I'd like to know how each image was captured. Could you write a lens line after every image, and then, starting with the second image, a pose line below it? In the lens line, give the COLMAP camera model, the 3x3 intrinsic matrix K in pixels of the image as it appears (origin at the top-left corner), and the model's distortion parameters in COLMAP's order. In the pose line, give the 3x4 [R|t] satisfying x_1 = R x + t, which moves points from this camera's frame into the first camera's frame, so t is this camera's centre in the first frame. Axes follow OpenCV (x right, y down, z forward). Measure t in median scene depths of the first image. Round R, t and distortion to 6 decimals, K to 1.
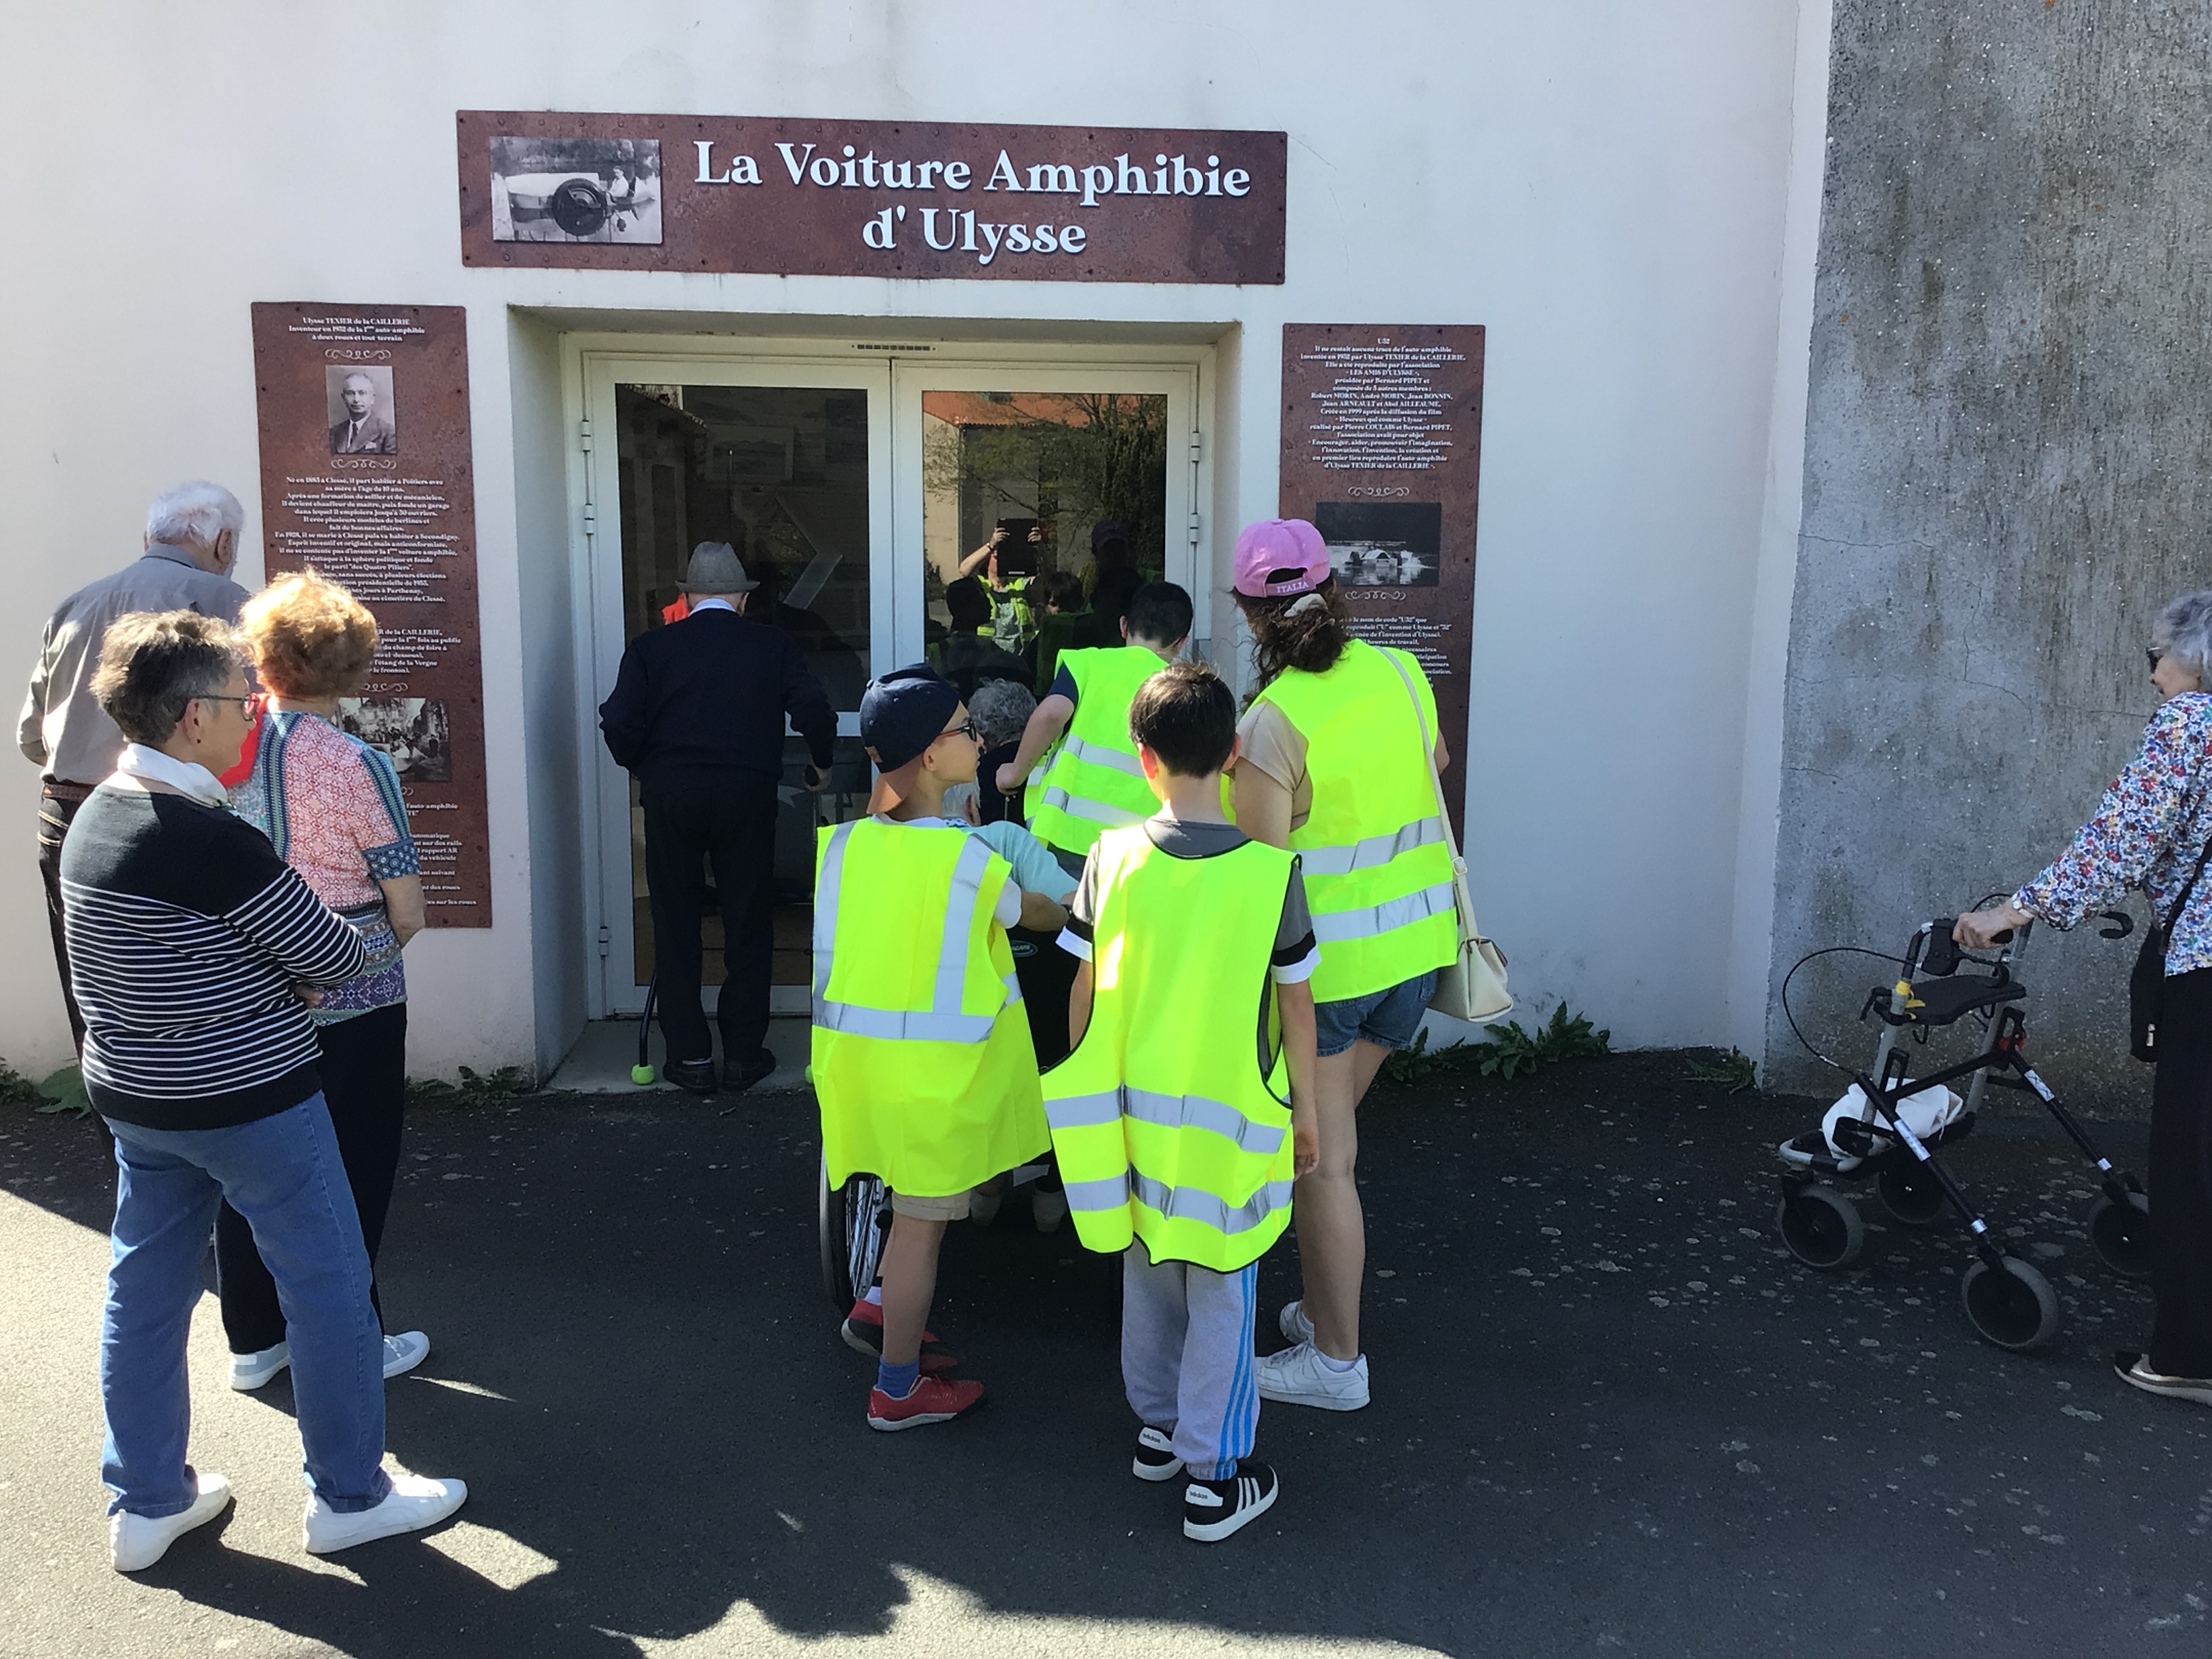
lens RADIAL K [[2056.0, 0, 1130.5], [0, 2056.0, 854.6], [0, 0, 1]] dist [0.125391, -0.219554]
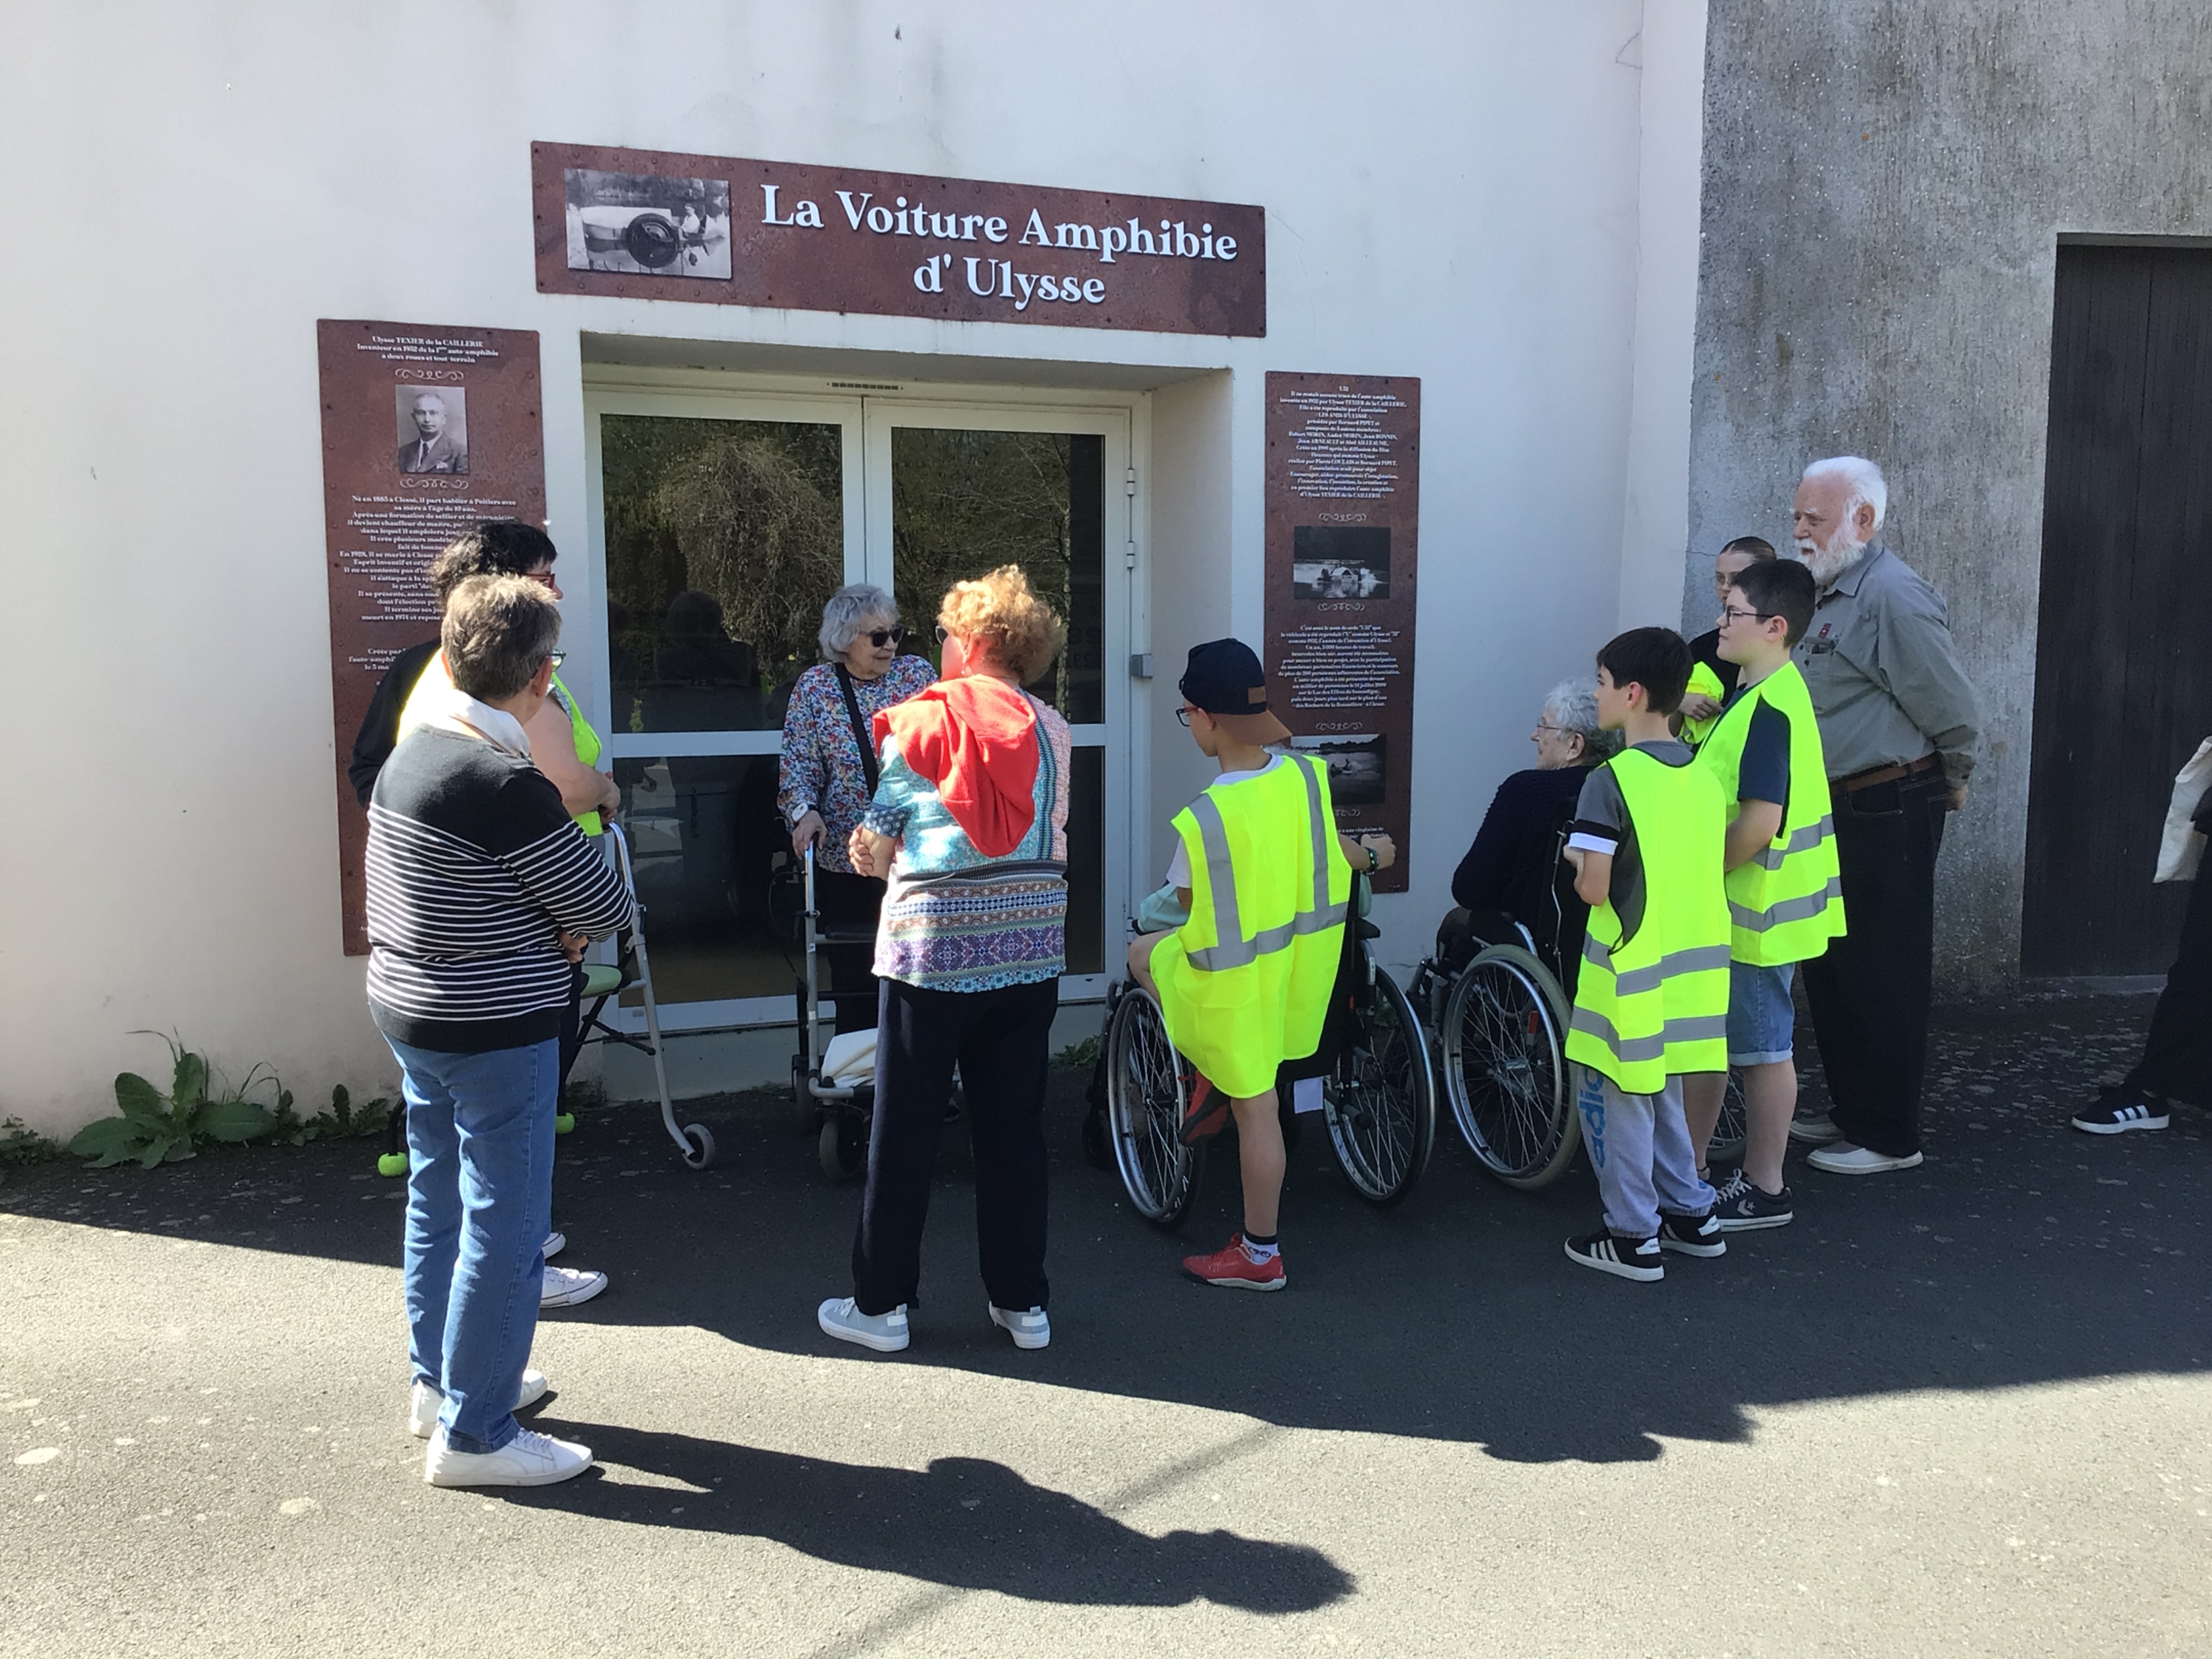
lens RADIAL K [[2050.7, 0, 1140.9], [0, 2050.7, 832.5], [0, 0, 1]] dist [0.168892, -0.321364]
pose [[0.942684, -0.046066, 0.330493, -0.389201], [0.062259, 0.997314, -0.038573, 0.039506], [-0.327829, 0.056939, 0.943020, -0.044692]]
